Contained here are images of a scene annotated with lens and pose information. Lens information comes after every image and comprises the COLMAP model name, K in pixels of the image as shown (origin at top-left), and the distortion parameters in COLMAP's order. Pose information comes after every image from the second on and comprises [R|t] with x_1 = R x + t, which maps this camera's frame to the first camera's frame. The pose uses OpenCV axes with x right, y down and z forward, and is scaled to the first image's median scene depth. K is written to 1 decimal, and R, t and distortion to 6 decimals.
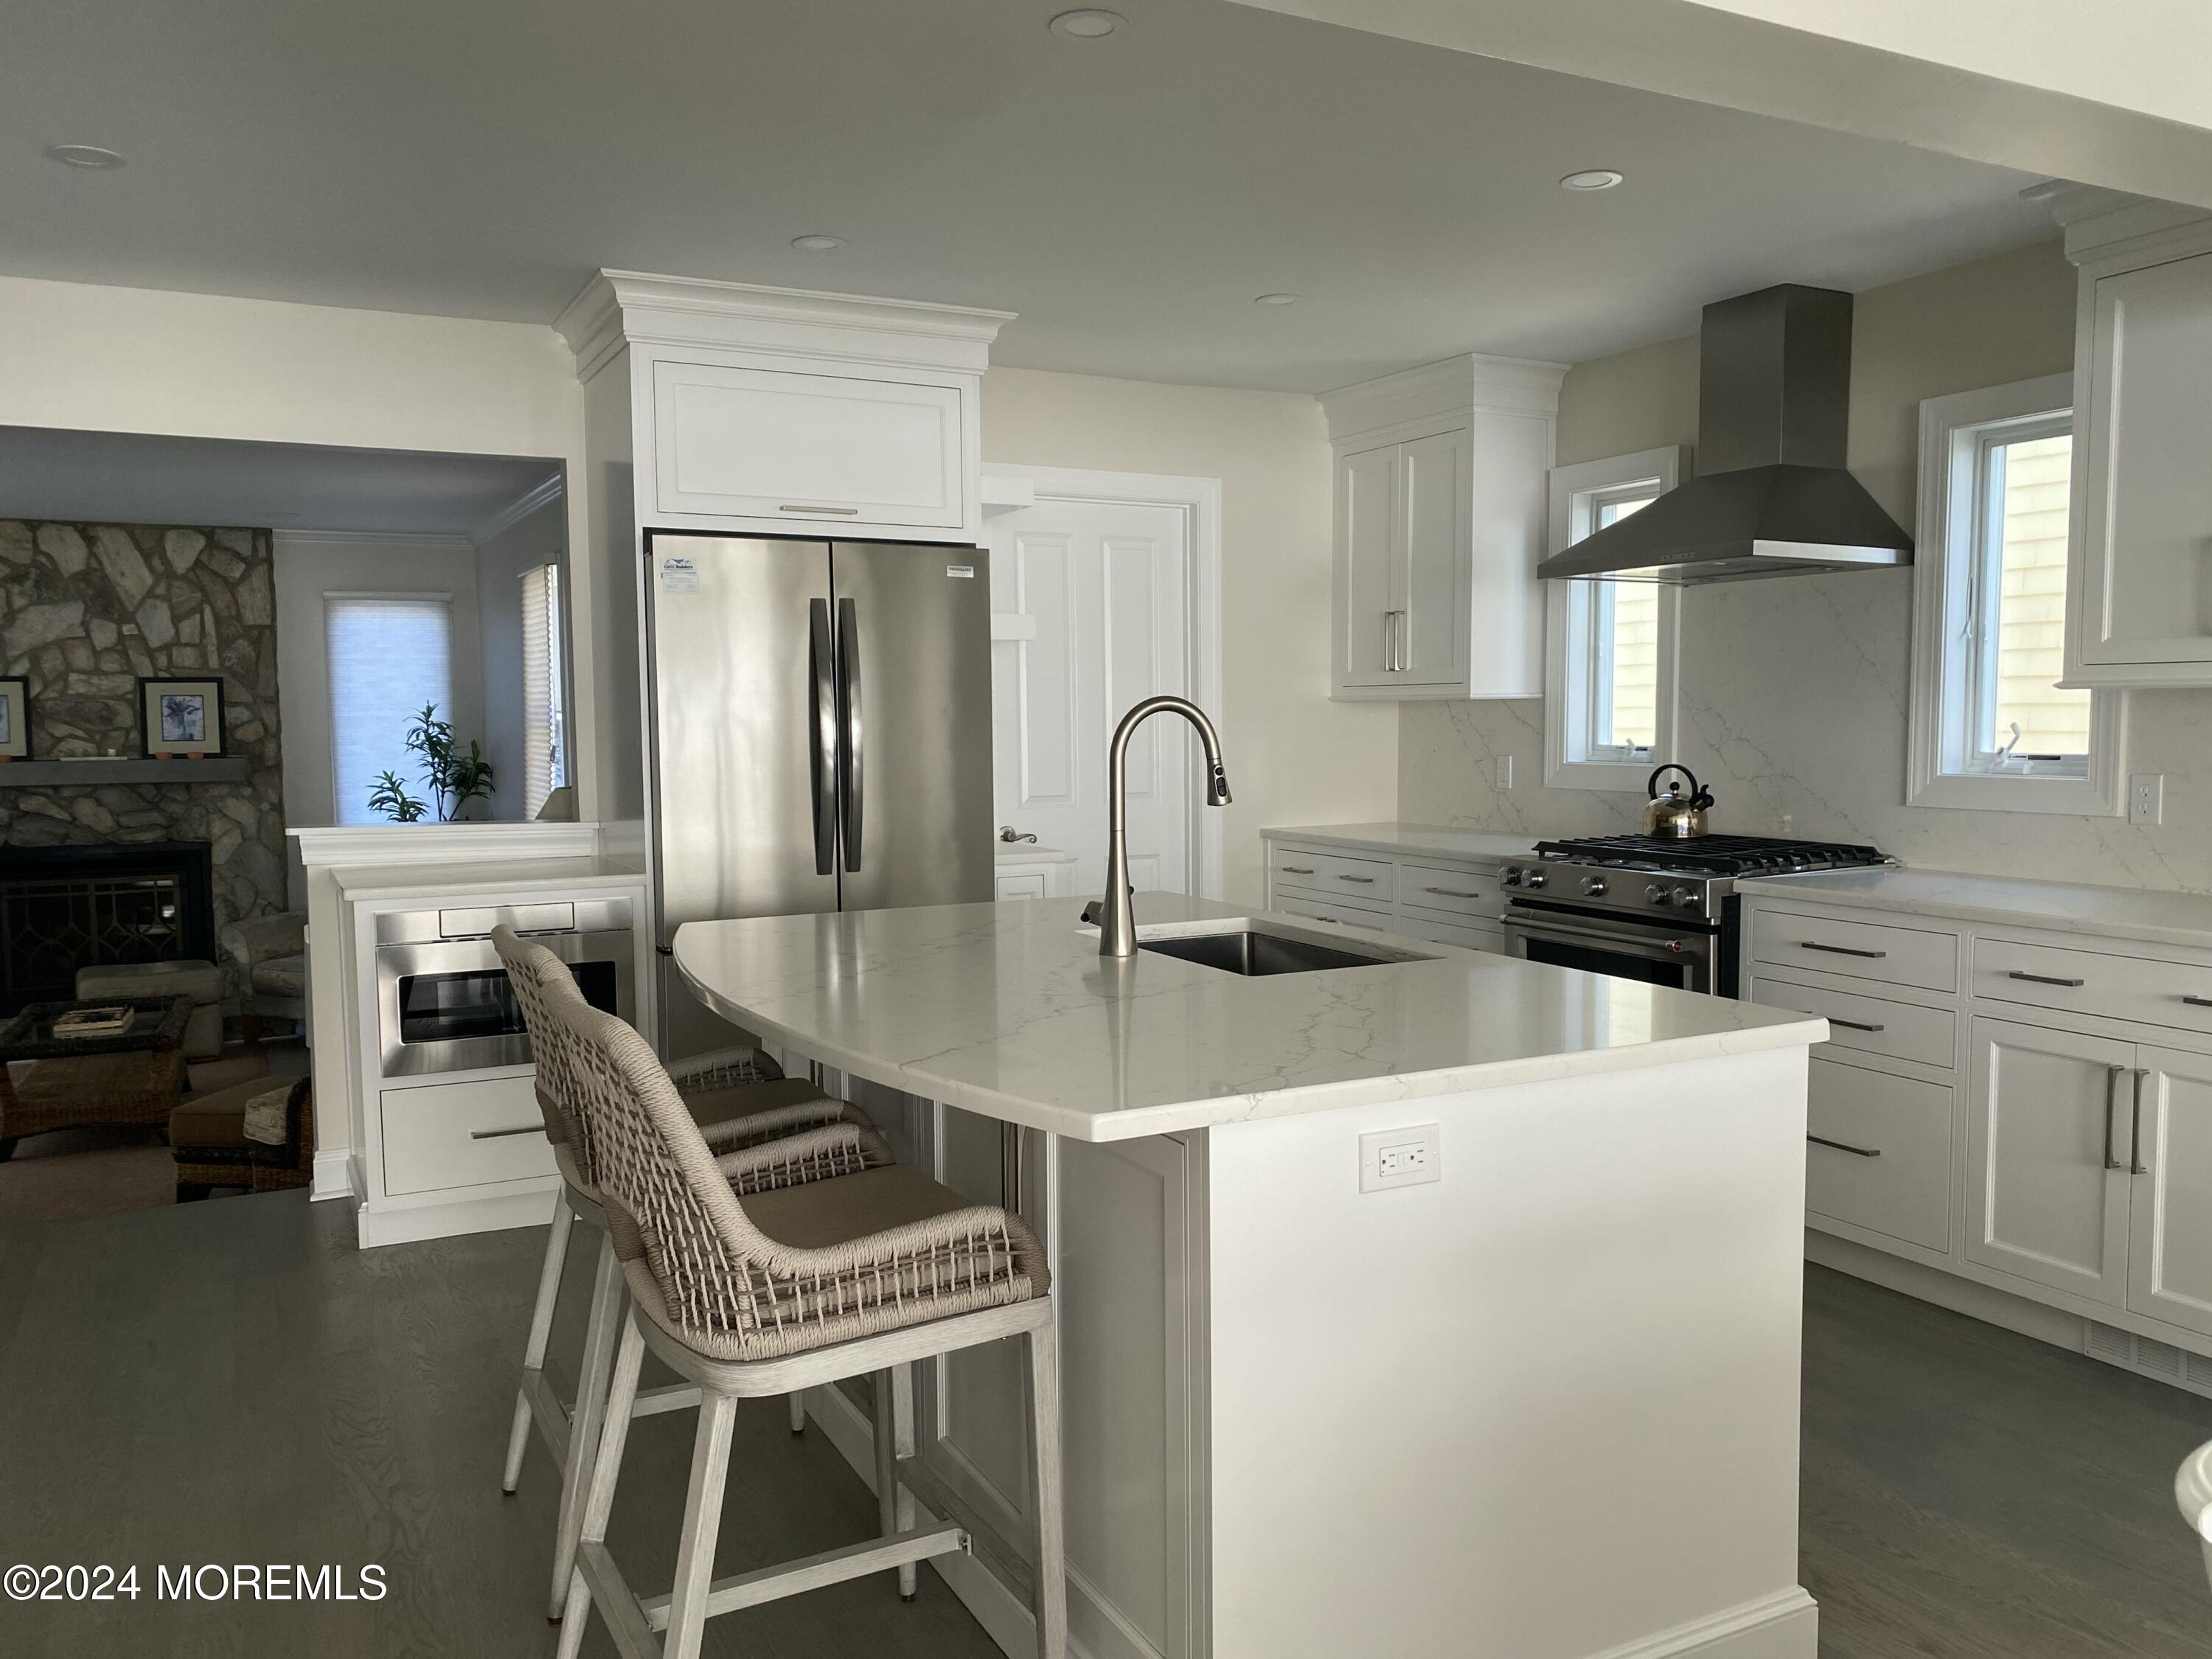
lens RADIAL K [[1670.2, 0, 1119.5], [0, 1670.2, 842.4], [0, 0, 1]] dist [0.040577, -0.037288]
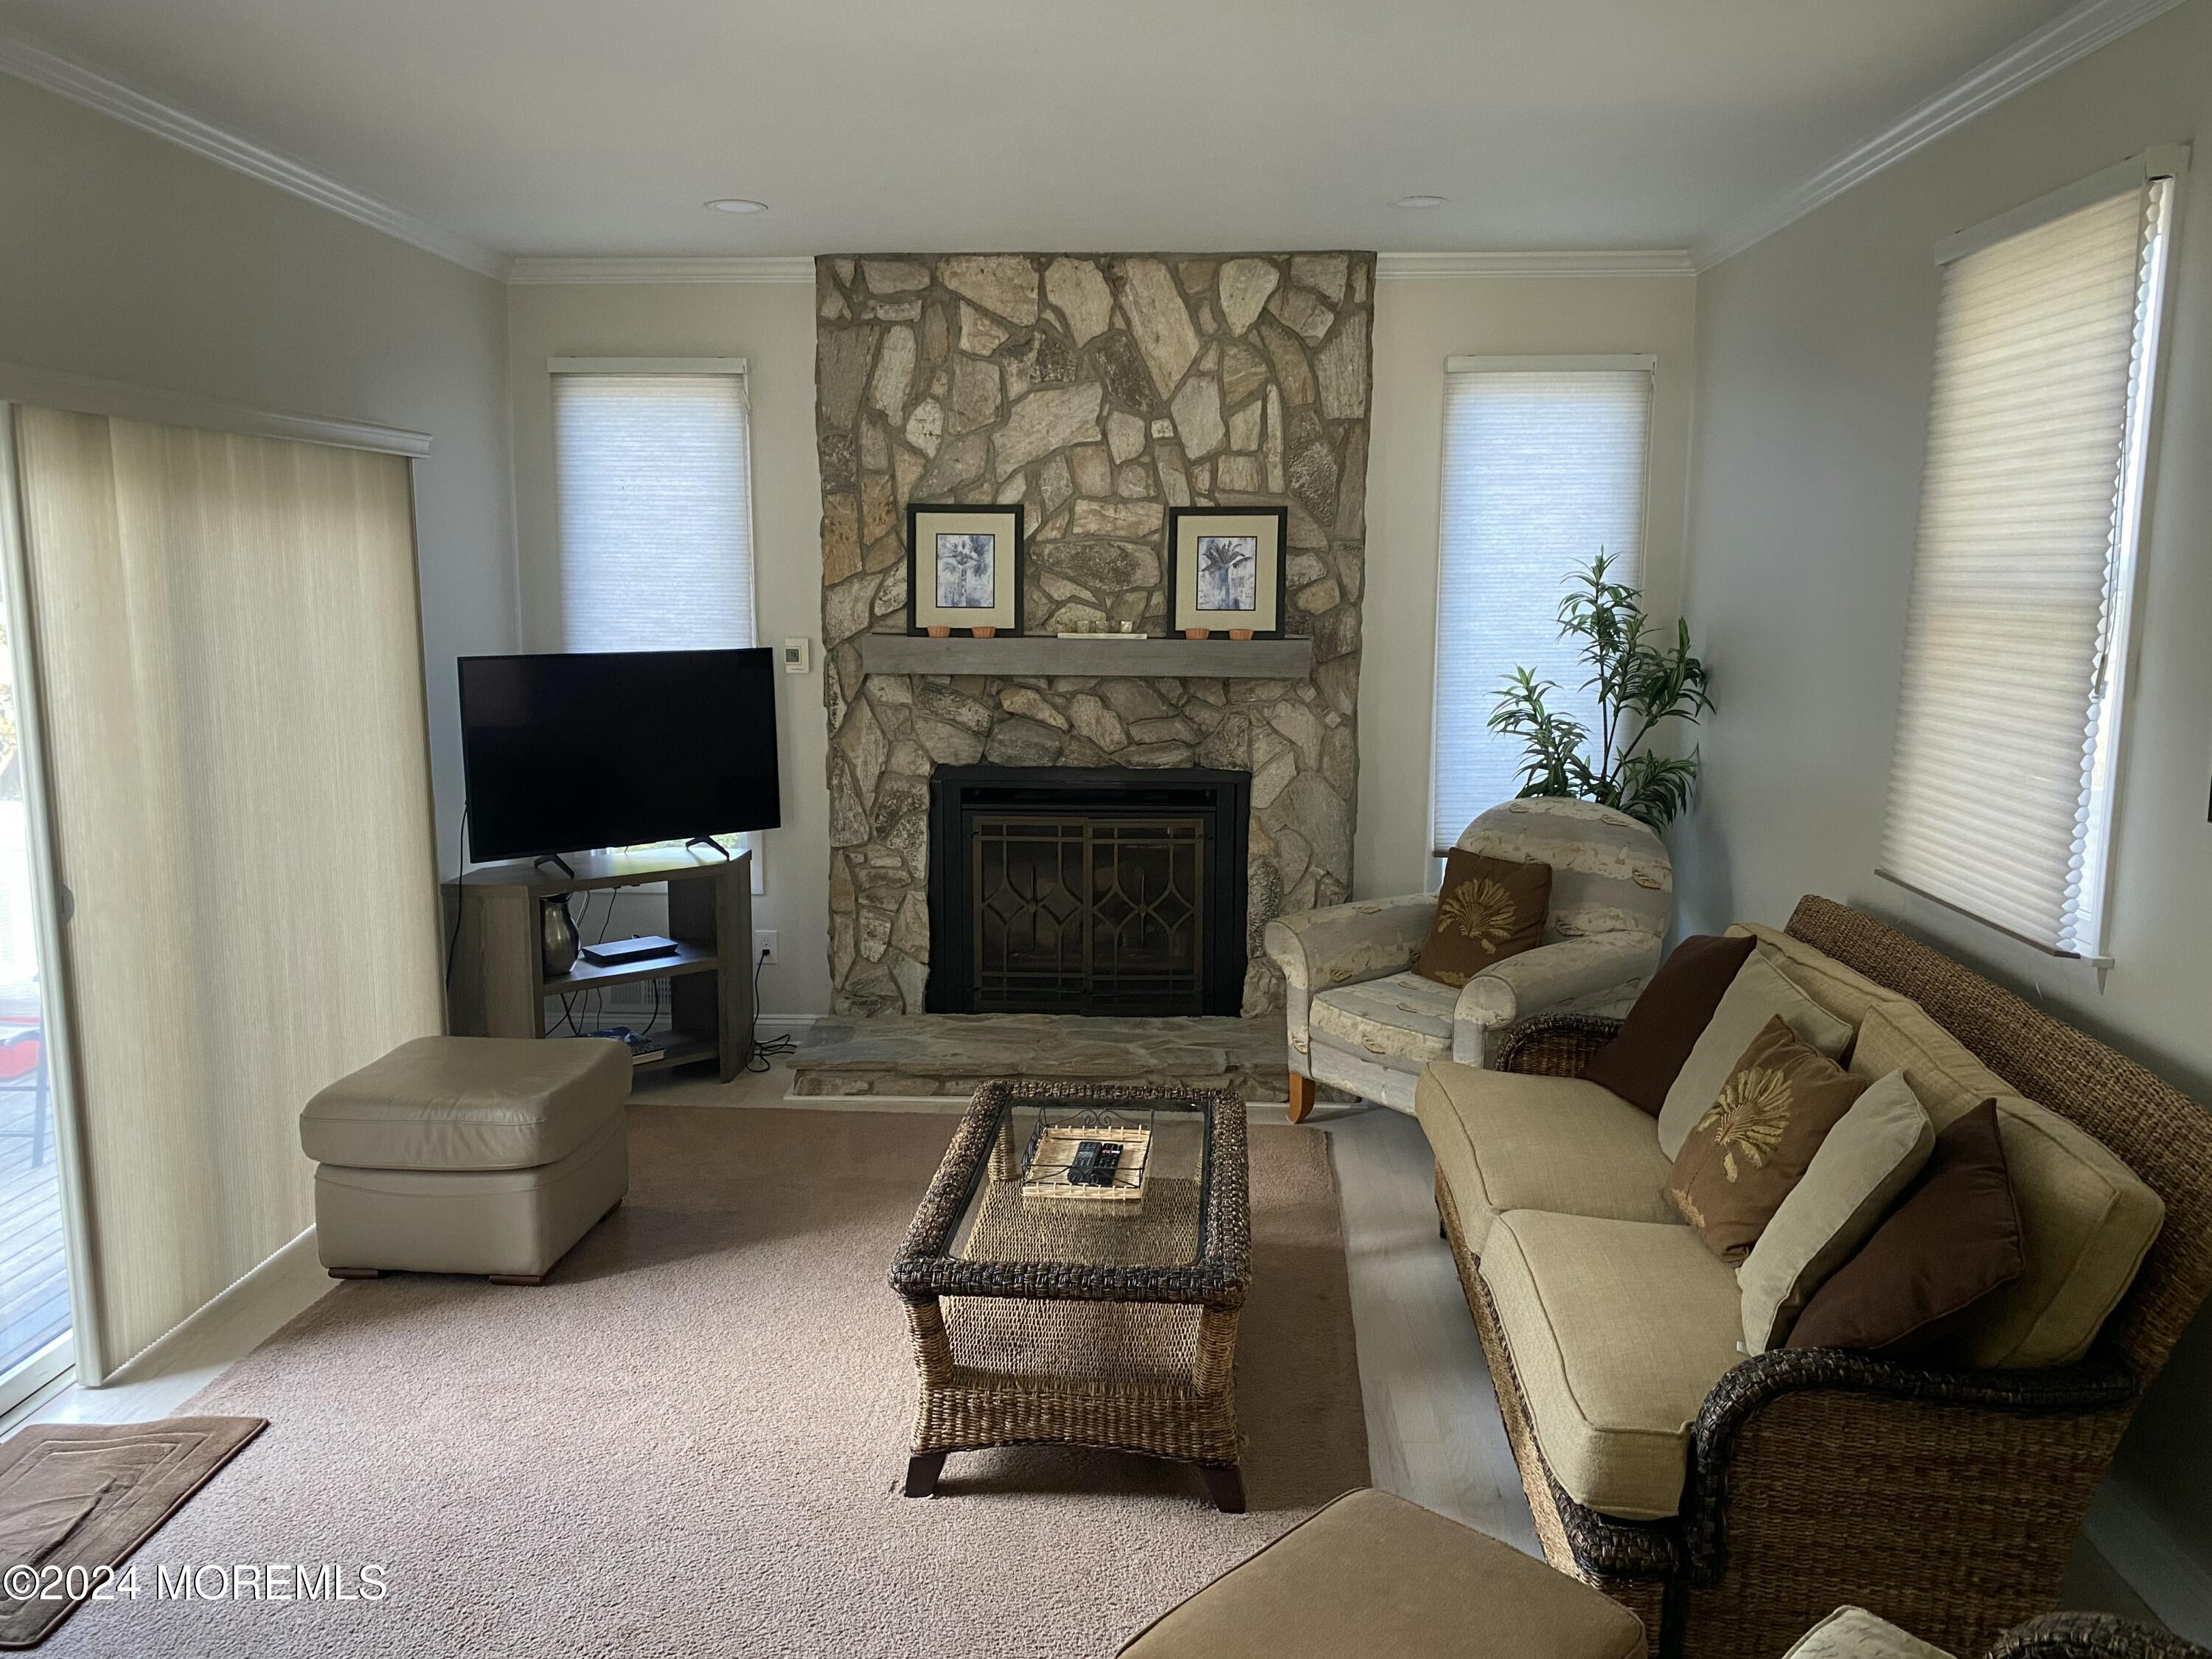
lens RADIAL K [[1670.2, 0, 1105.7], [0, 1670.2, 838.5], [0, 0, 1]] dist [0.040577, -0.037288]
pose [[0.860975, 0.093806, -0.499922, -0.277480], [-0.052597, 0.993997, 0.095930, -0.033404], [0.505920, -0.056298, 0.860741, 0.442096]]
